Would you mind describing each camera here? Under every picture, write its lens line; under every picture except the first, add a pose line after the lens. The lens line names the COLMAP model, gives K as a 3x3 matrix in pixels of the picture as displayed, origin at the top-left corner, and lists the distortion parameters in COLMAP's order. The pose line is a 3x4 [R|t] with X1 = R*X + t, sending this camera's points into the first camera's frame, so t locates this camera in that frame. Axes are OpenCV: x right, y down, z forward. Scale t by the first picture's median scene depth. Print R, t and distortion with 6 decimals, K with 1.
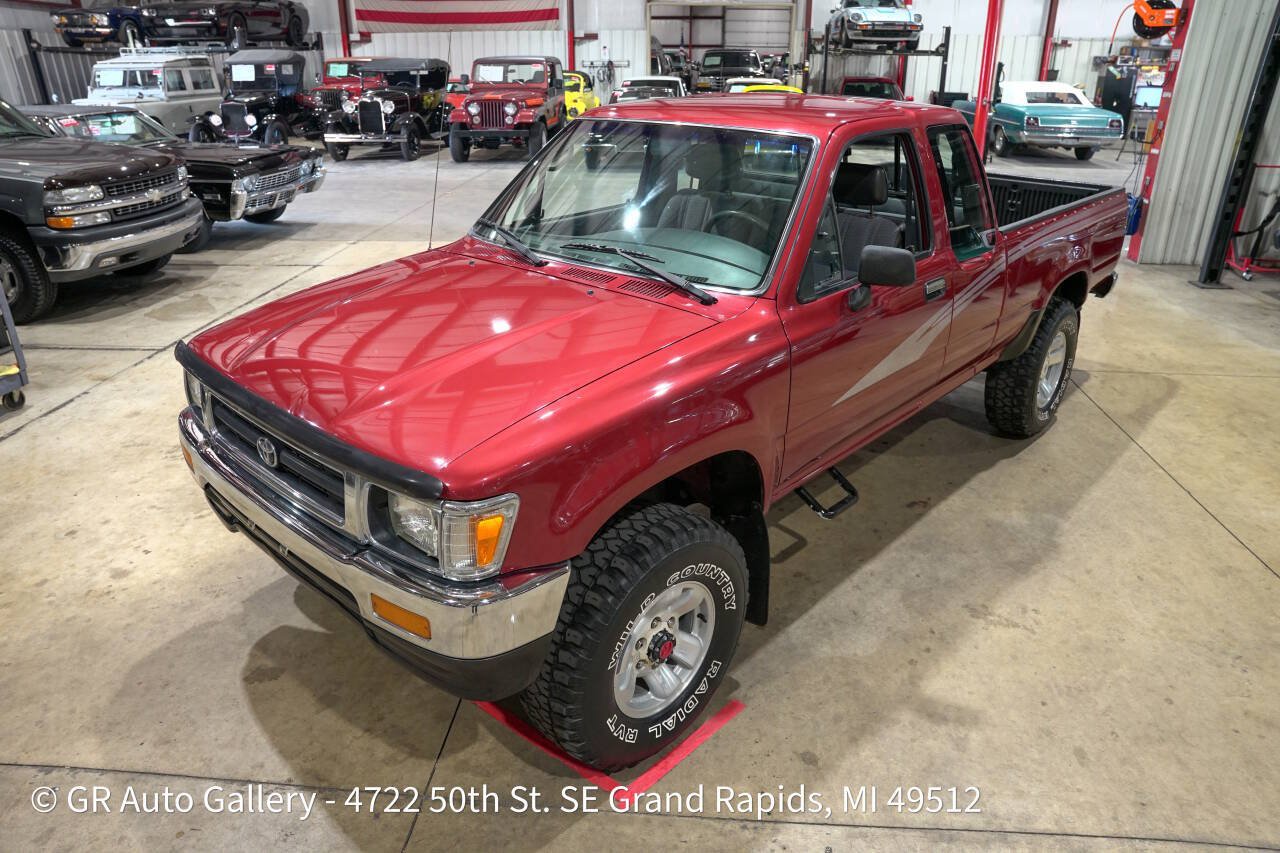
lens RADIAL K [[877.5, 0, 643.8], [0, 877.5, 424.1], [0, 0, 1]] dist [-0.143355, 0.114924]
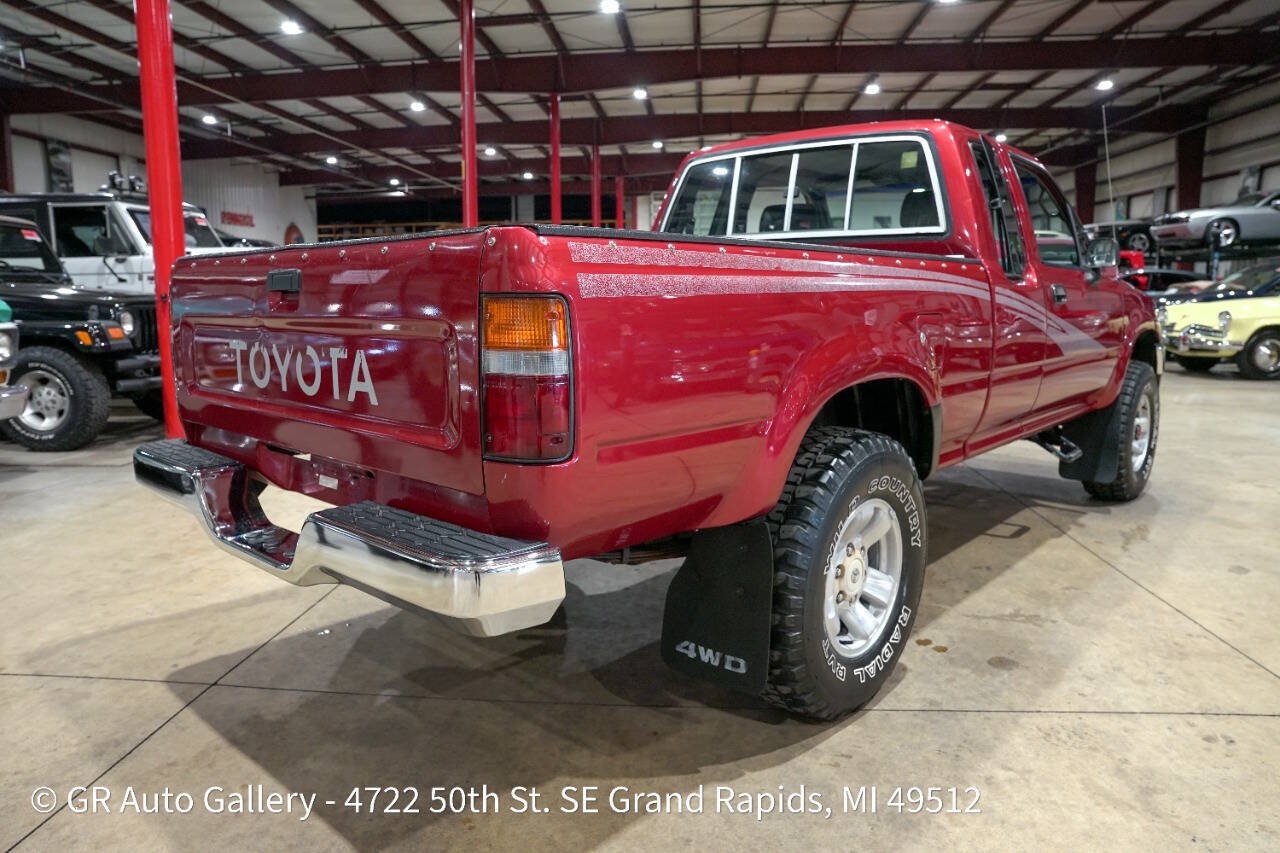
lens RADIAL K [[877.5, 0, 643.8], [0, 877.5, 424.1], [0, 0, 1]] dist [-0.143355, 0.114924]
pose [[-0.999959, 0.002596, -0.008676, 0.090912], [-0.002410, 0.847258, 0.531177, -0.137164], [0.008730, 0.531176, -0.847217, 0.436121]]
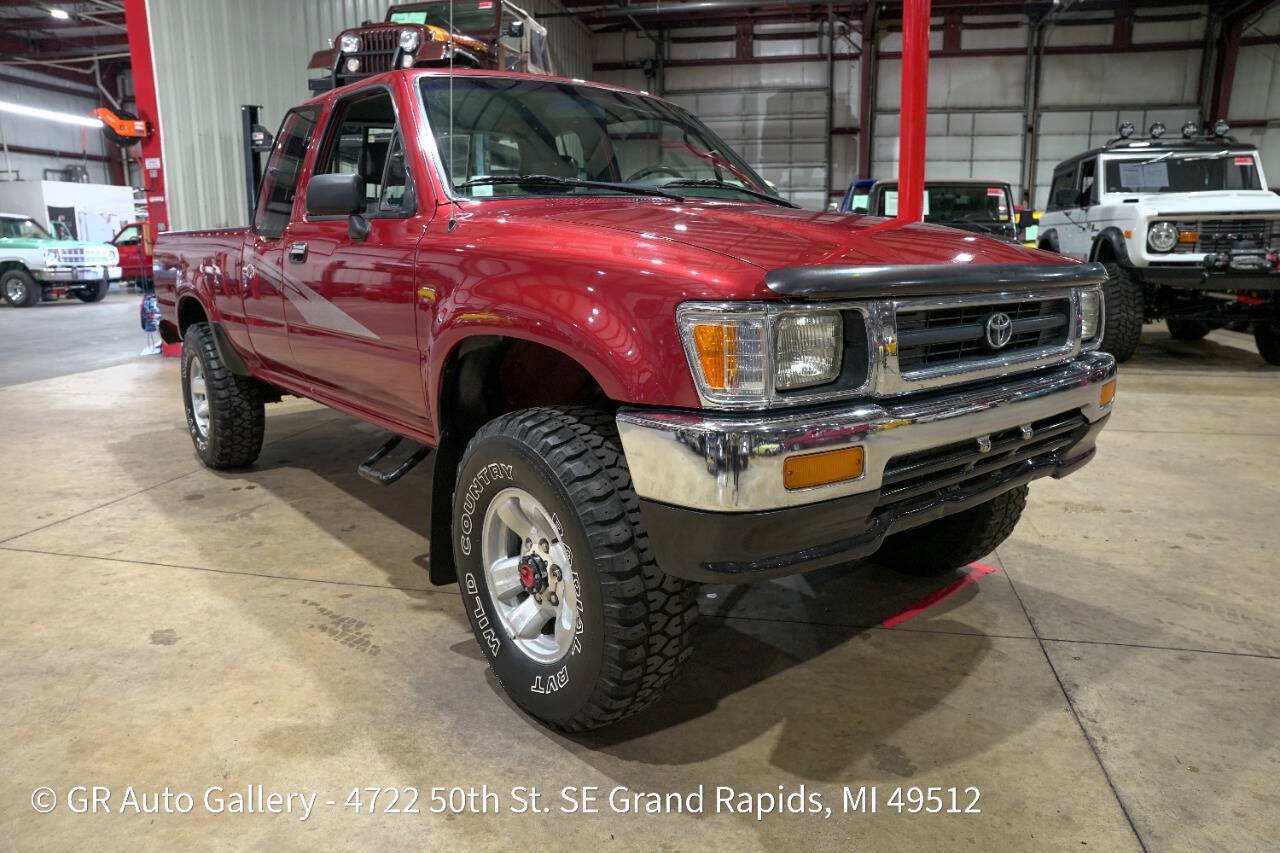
lens RADIAL K [[877.5, 0, 643.8], [0, 877.5, 424.1], [0, 0, 1]] dist [-0.143355, 0.114924]
pose [[0.133272, -0.207752, 0.969060, -0.183988], [0.399220, 0.906200, 0.139372, -0.019407], [-0.907117, 0.368294, 0.203710, 0.159162]]
